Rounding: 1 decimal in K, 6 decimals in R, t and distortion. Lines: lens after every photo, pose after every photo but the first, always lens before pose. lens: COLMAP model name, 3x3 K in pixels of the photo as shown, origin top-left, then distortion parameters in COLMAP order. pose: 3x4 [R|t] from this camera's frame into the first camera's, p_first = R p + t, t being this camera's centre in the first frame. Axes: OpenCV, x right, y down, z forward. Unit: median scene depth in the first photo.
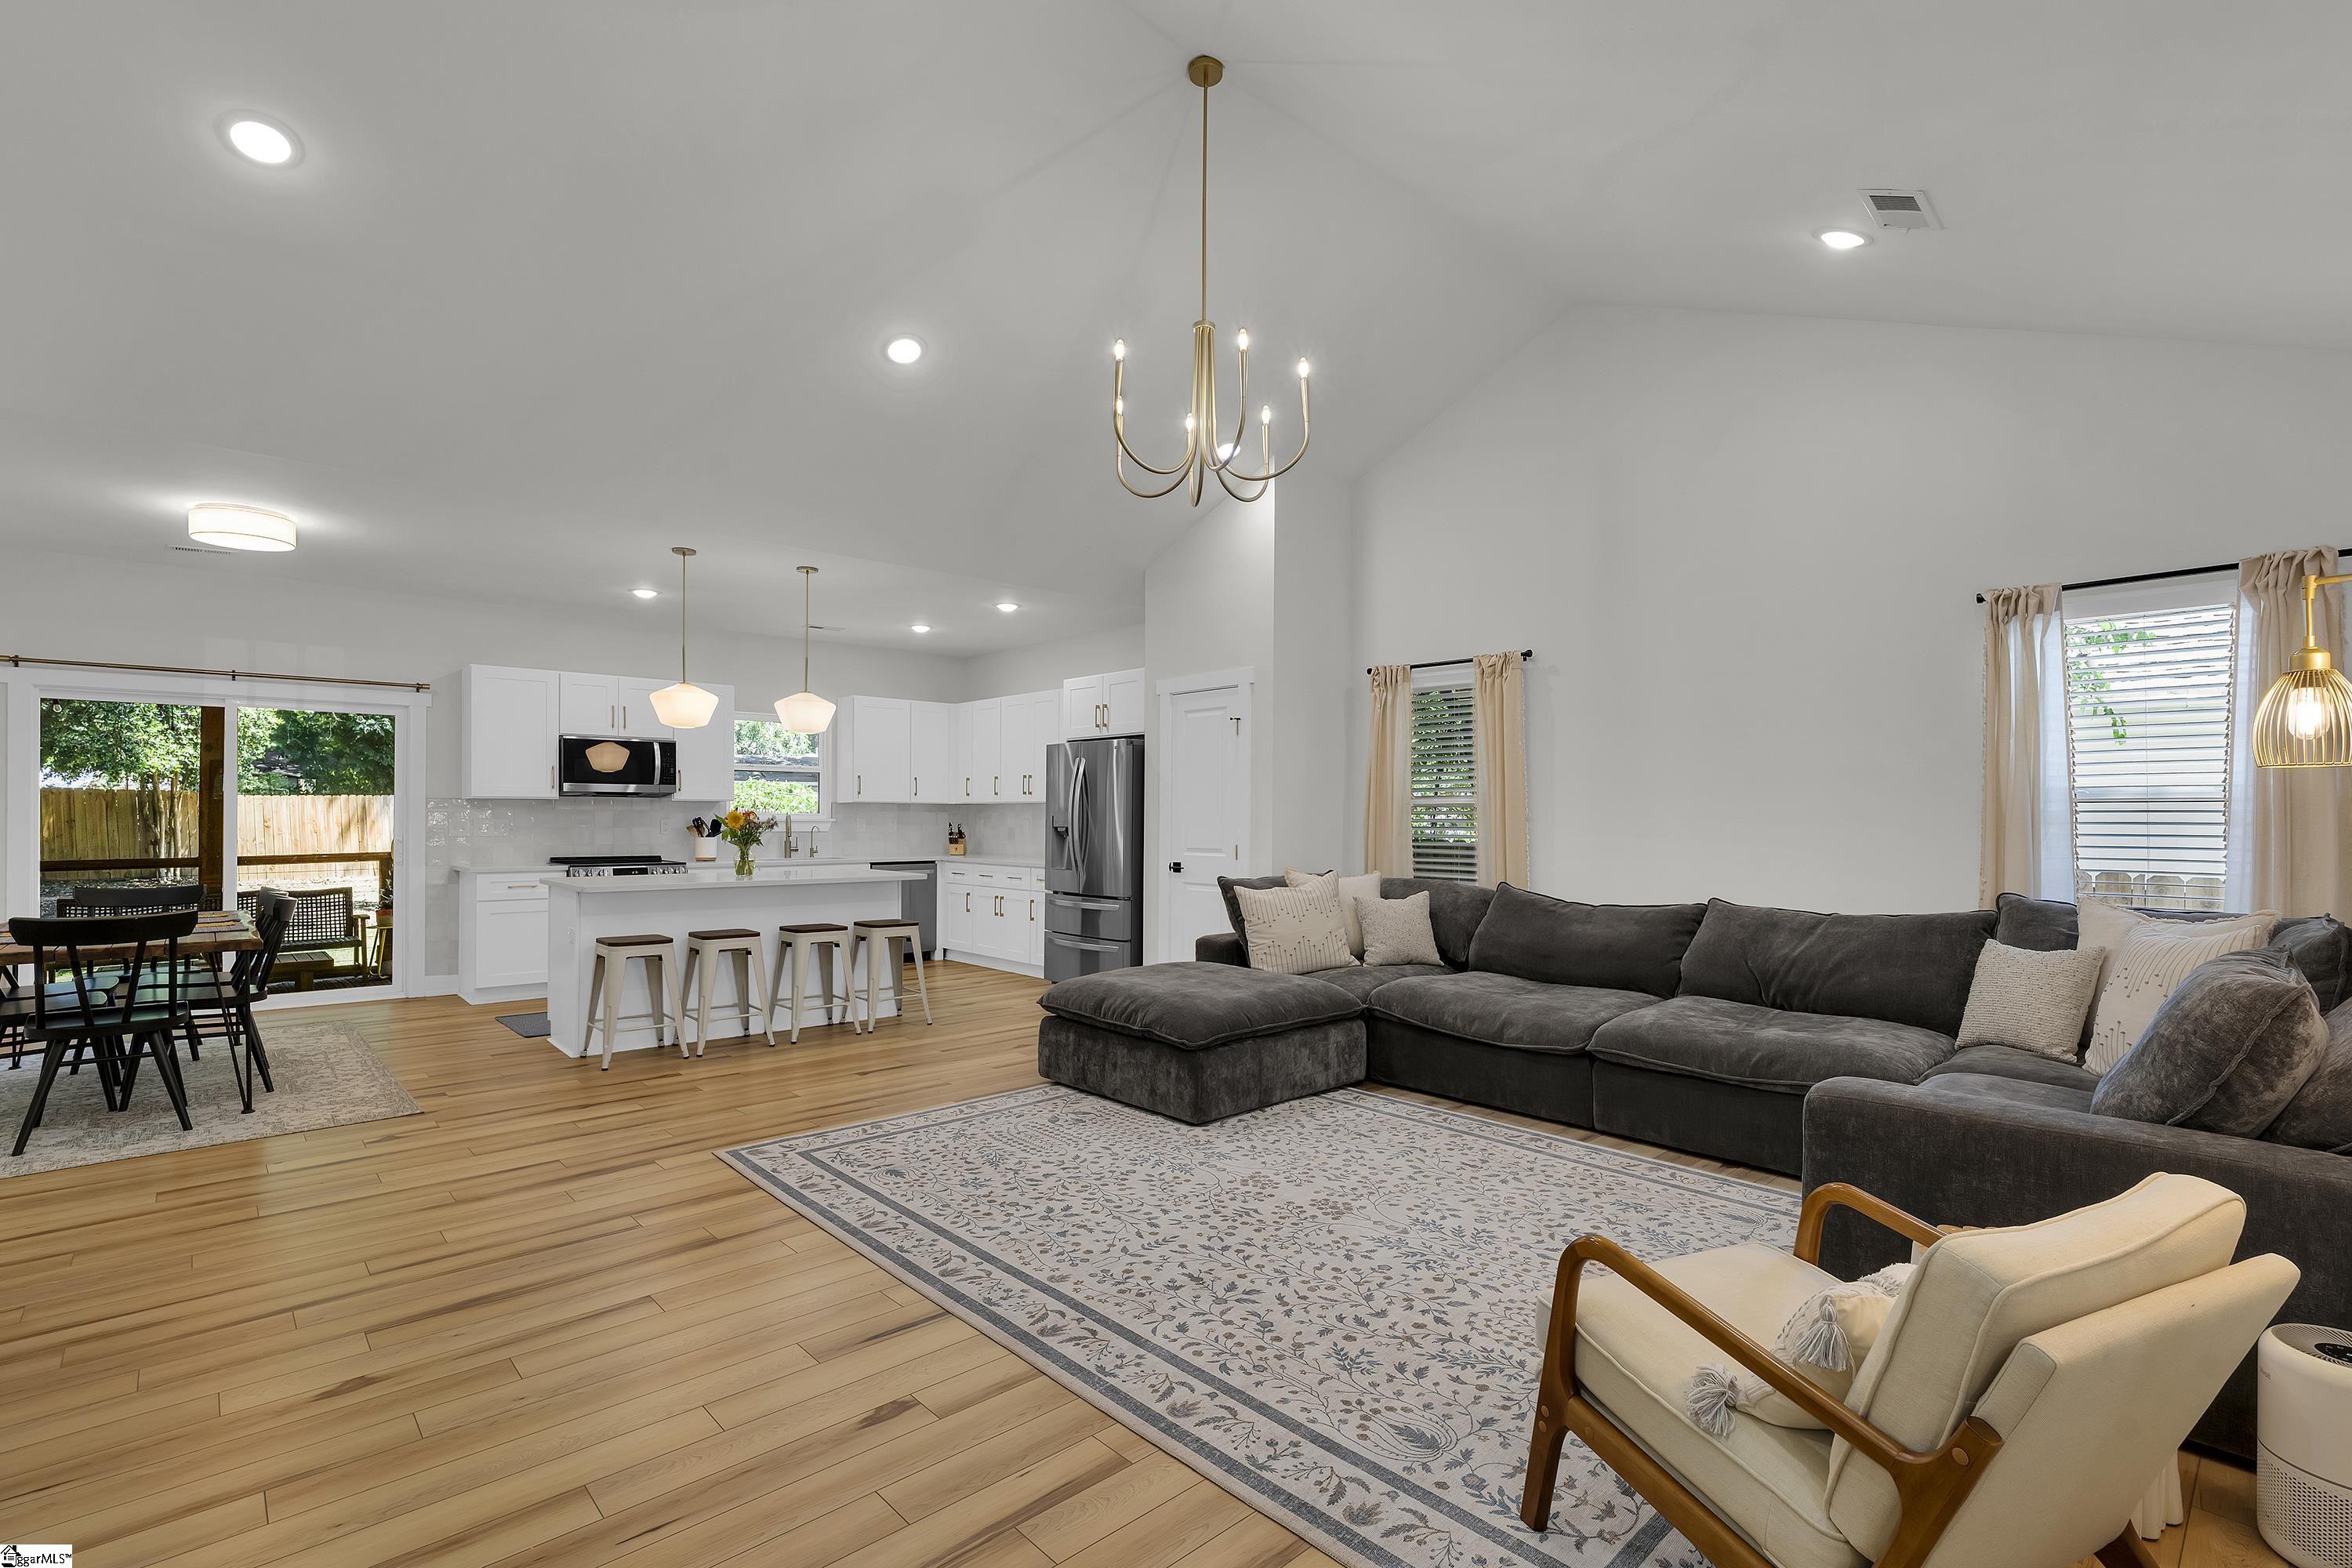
lens RADIAL K [[1125.8, 0, 1215.4], [0, 1125.8, 815.2], [0, 0, 1]] dist [-0.002949, -0.000197]
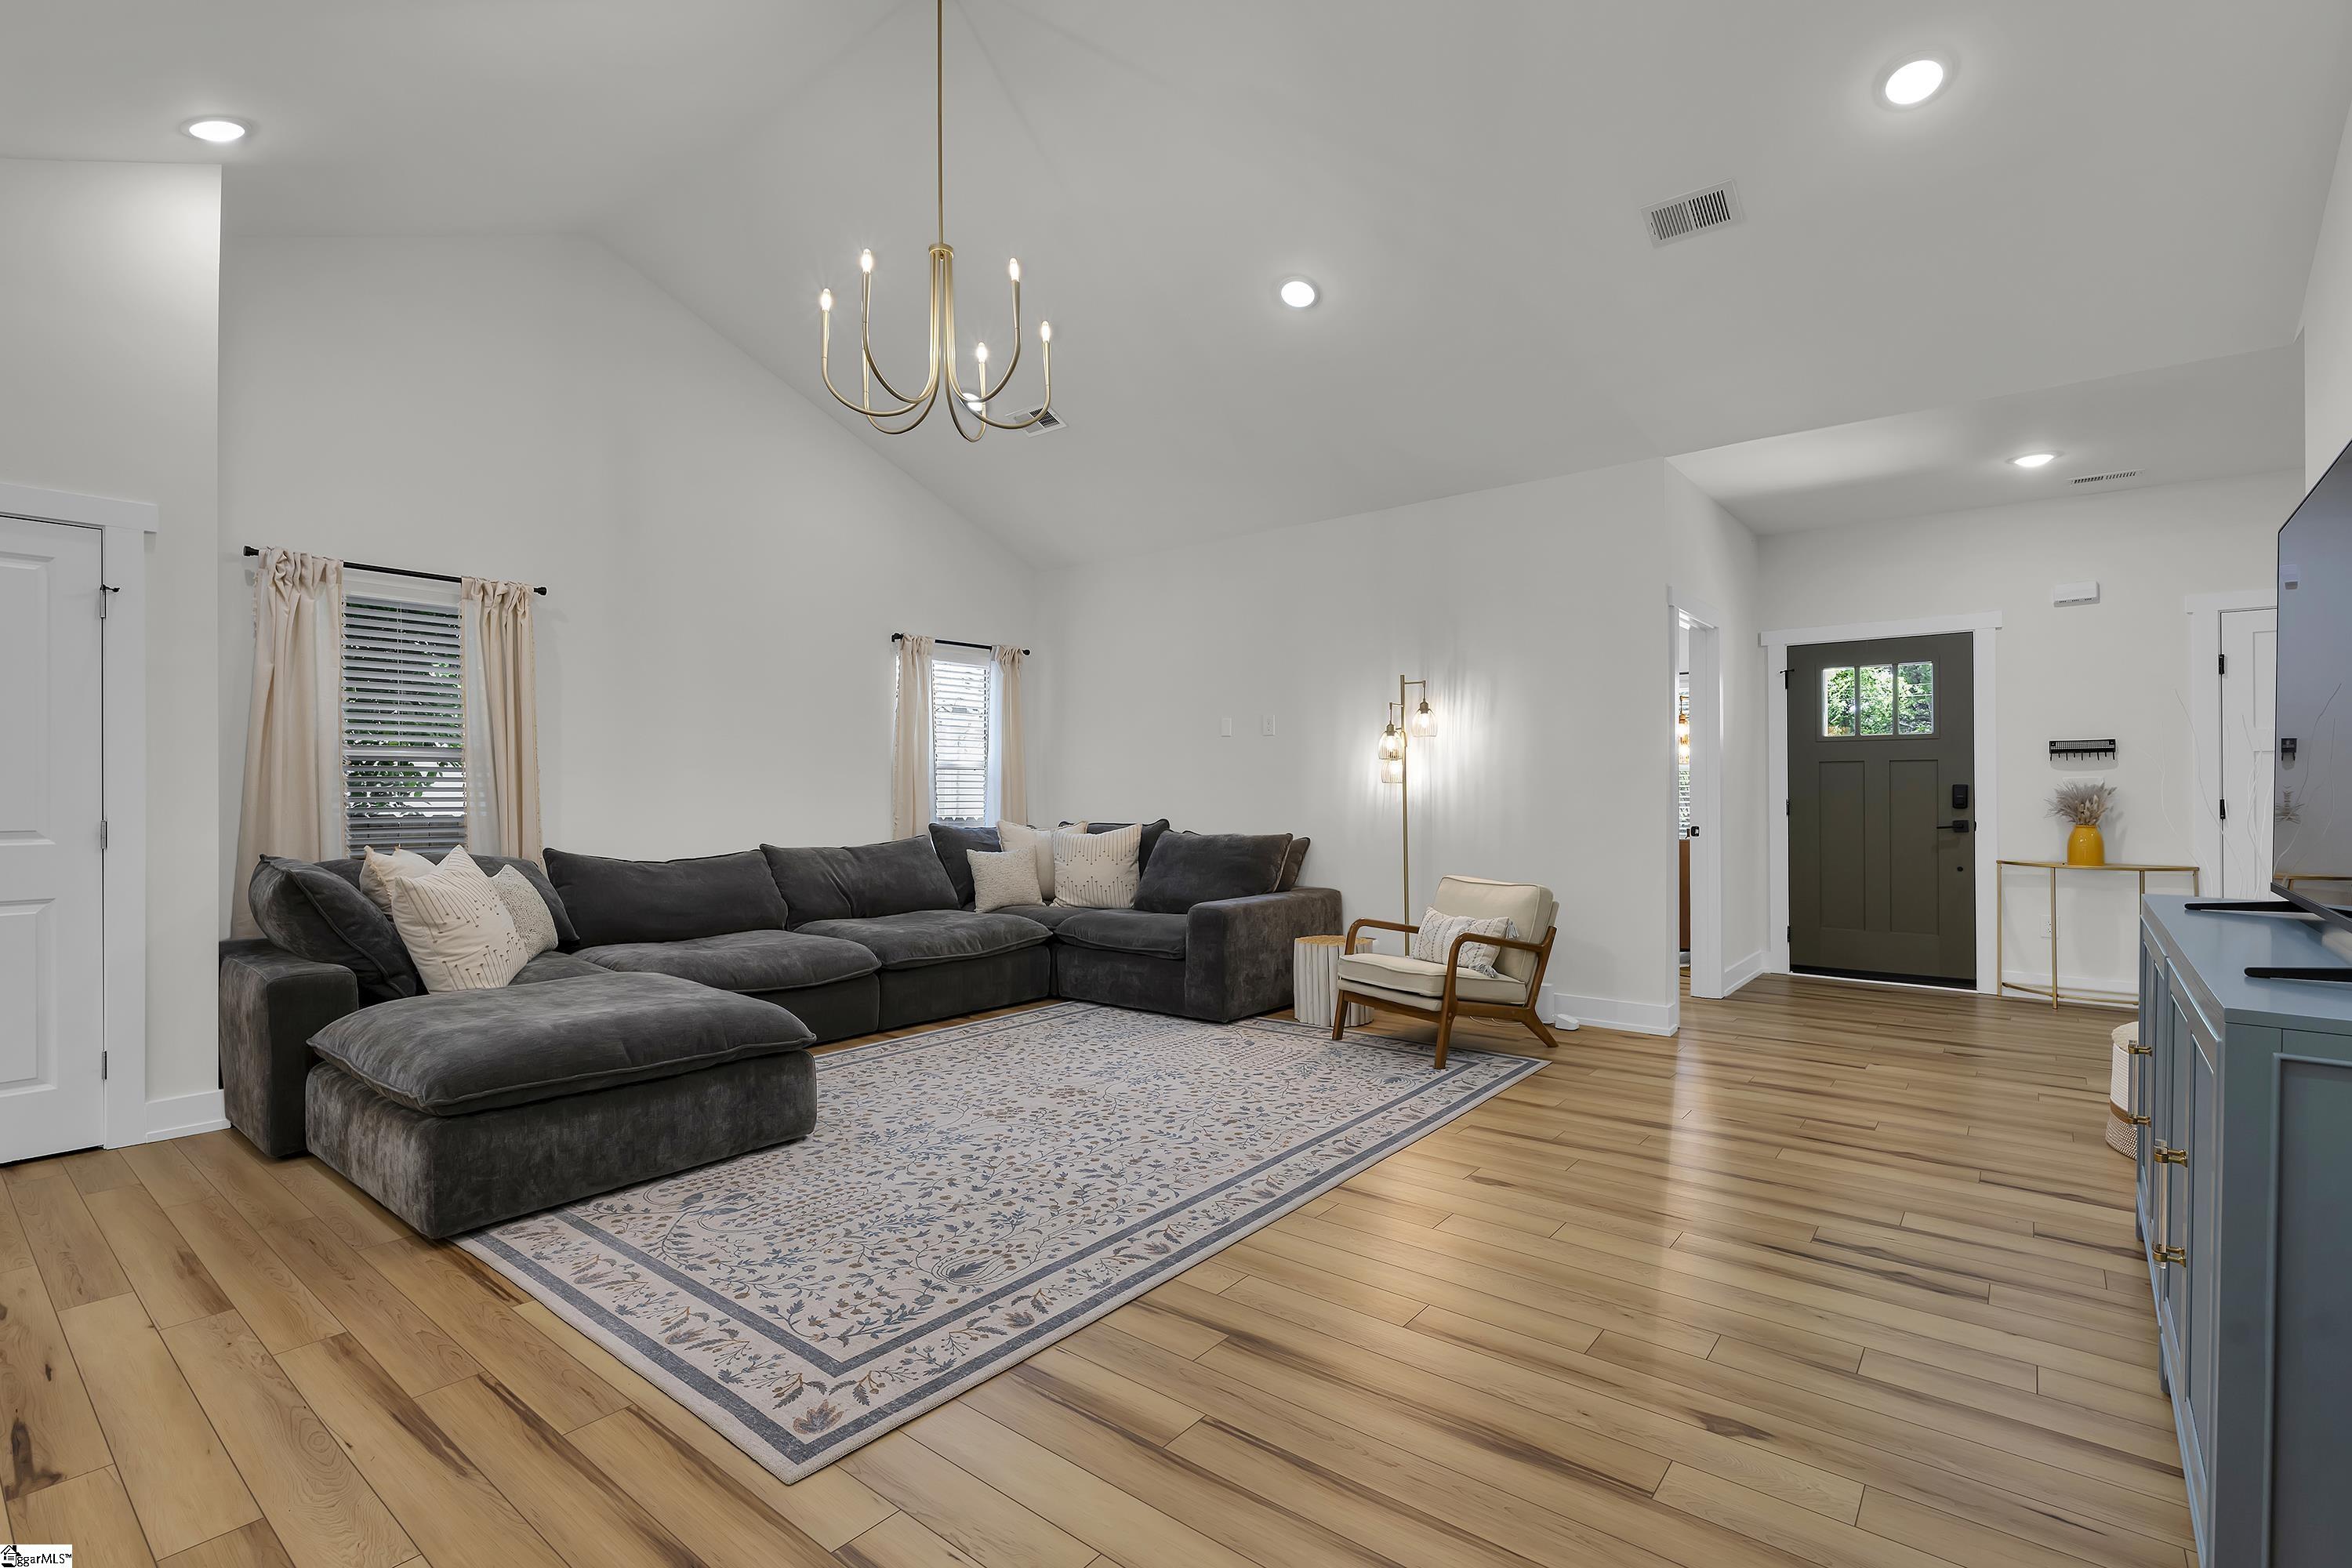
lens RADIAL K [[1042.7, 0, 1174.9], [0, 1042.7, 793.9], [0, 0, 1]] dist [-0.009327, 0.000591]
pose [[-0.138910, -0.002513, 0.990302, -0.717203], [0.002796, 0.999992, 0.002930, 0.018238], [-0.990301, 0.003176, -0.138901, 0.737129]]
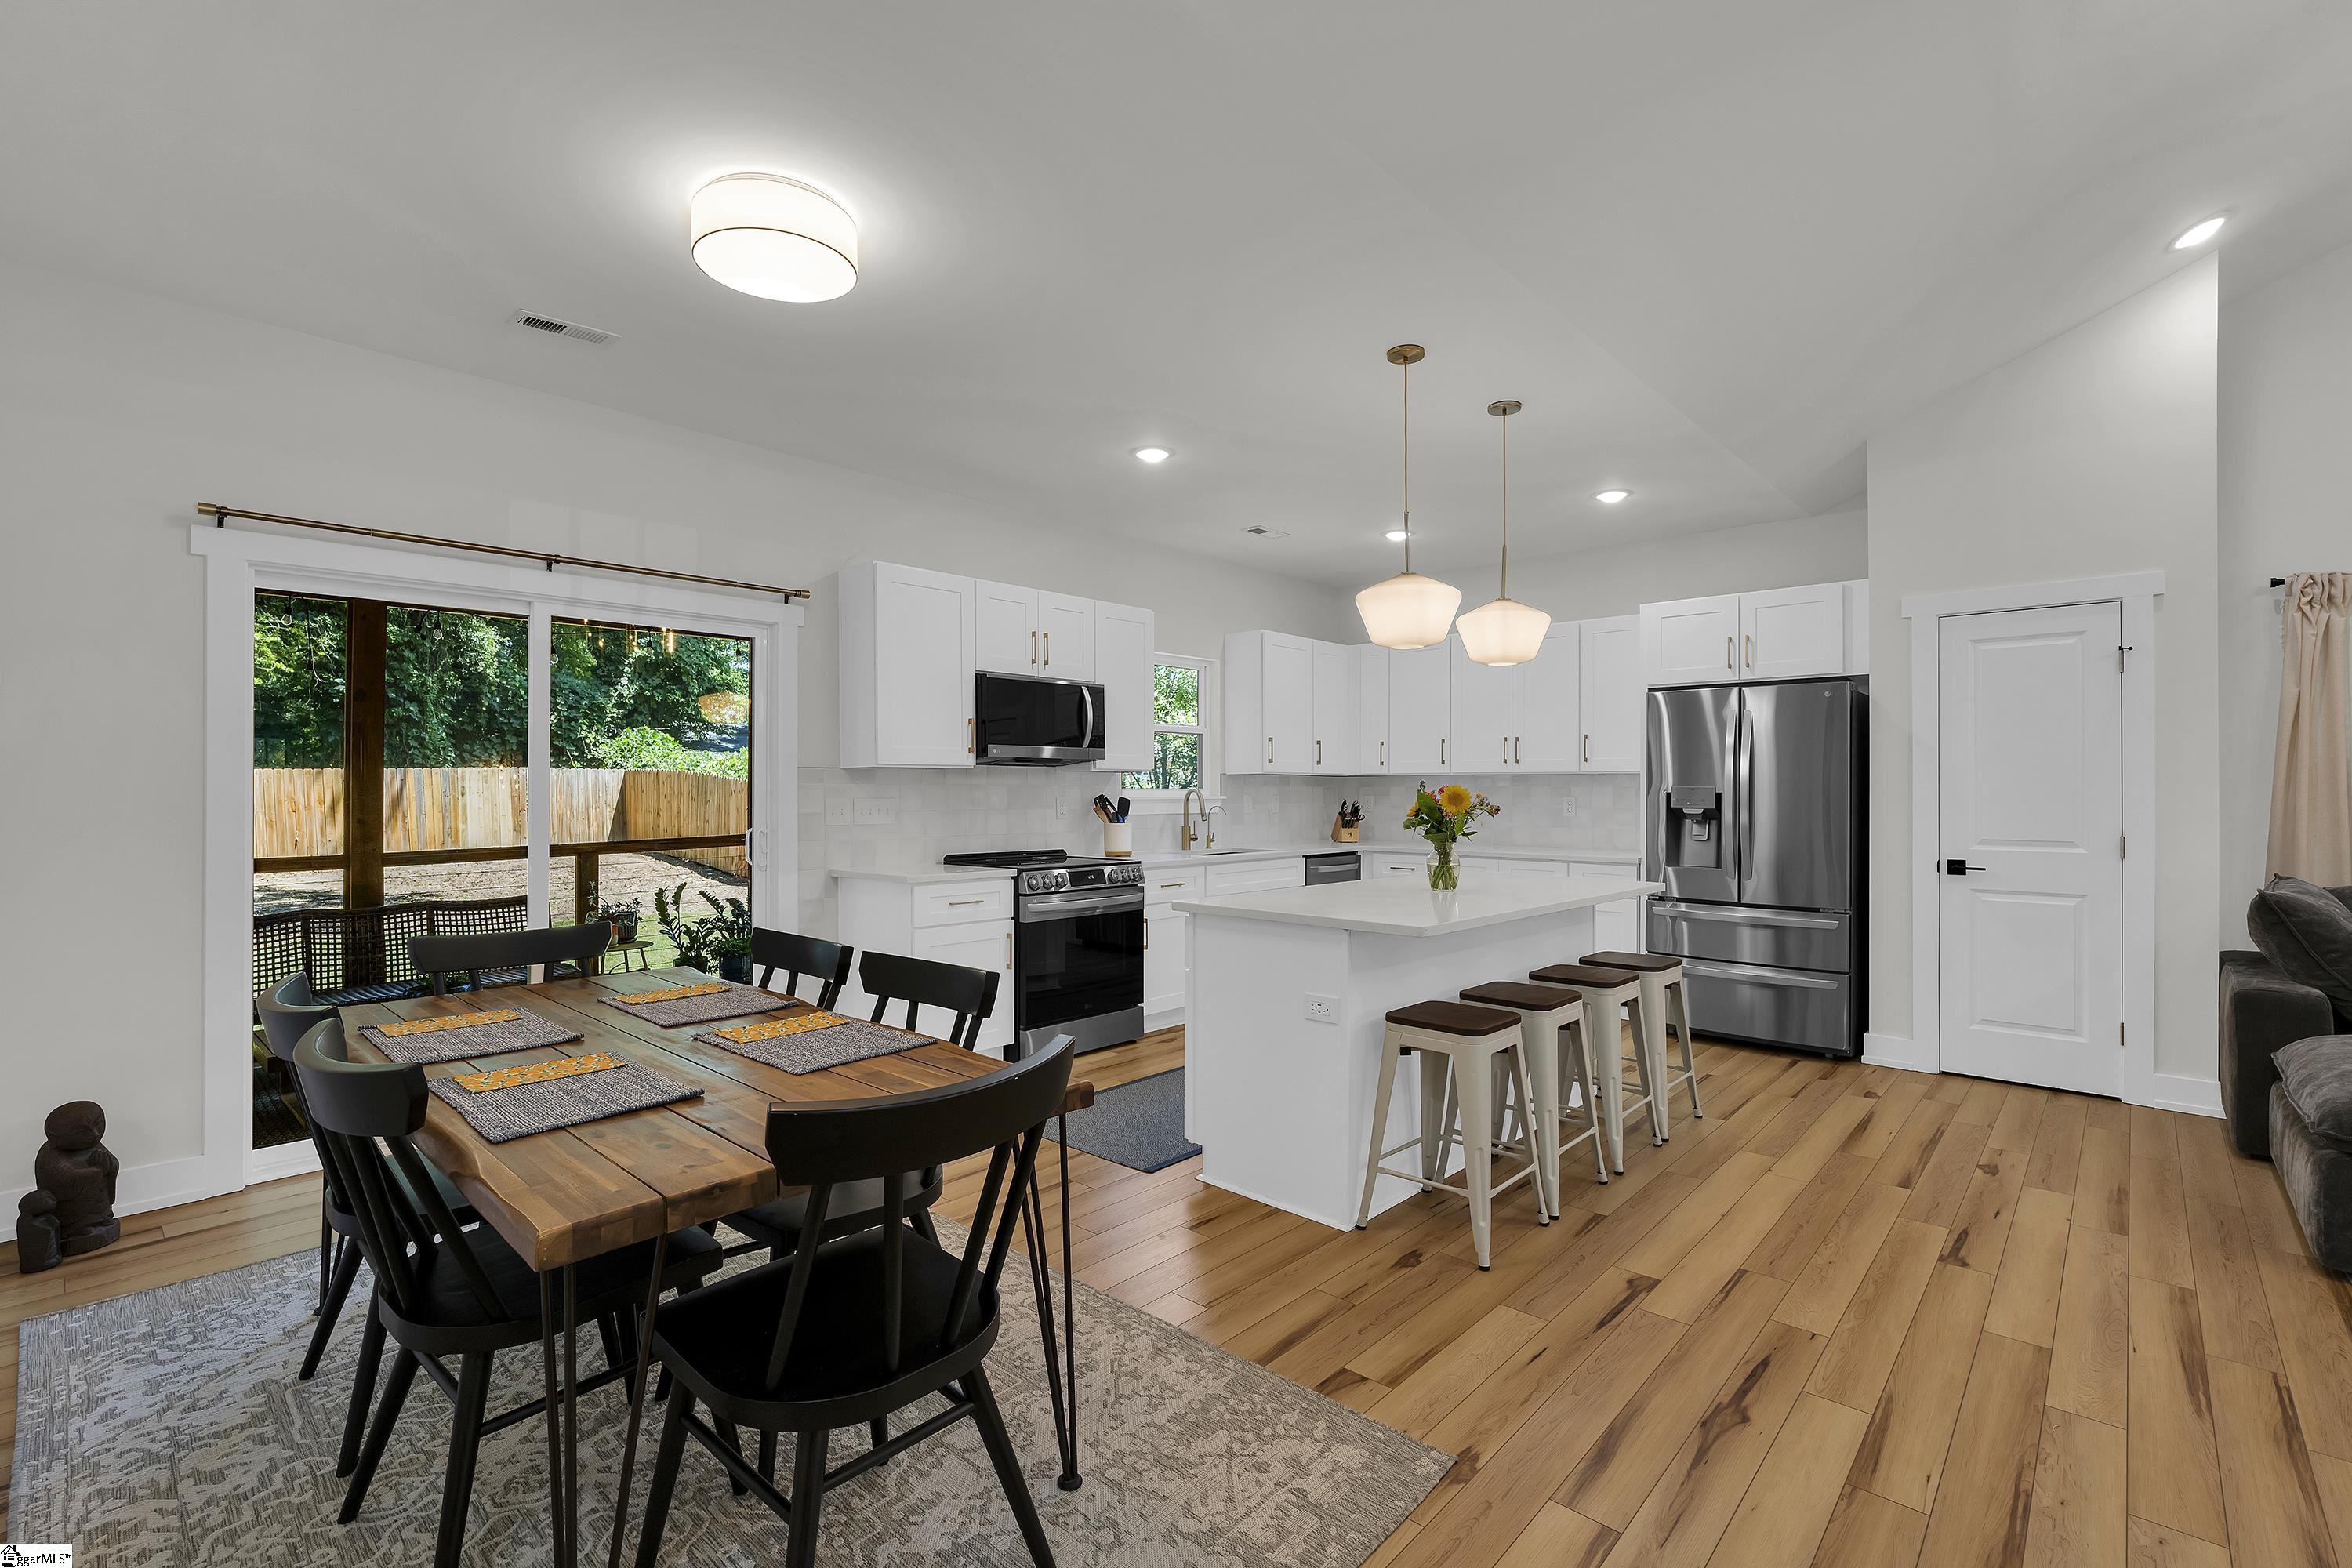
lens RADIAL K [[1072.1, 0, 1170.4], [0, 1072.1, 785.6], [0, 0, 1]] dist [-0.001130, -0.000055]
pose [[0.997655, -0.000675, 0.068447, -0.776069], [0.000964, 0.999991, -0.004201, -0.001394], [-0.068444, 0.004257, 0.997646, 0.533867]]
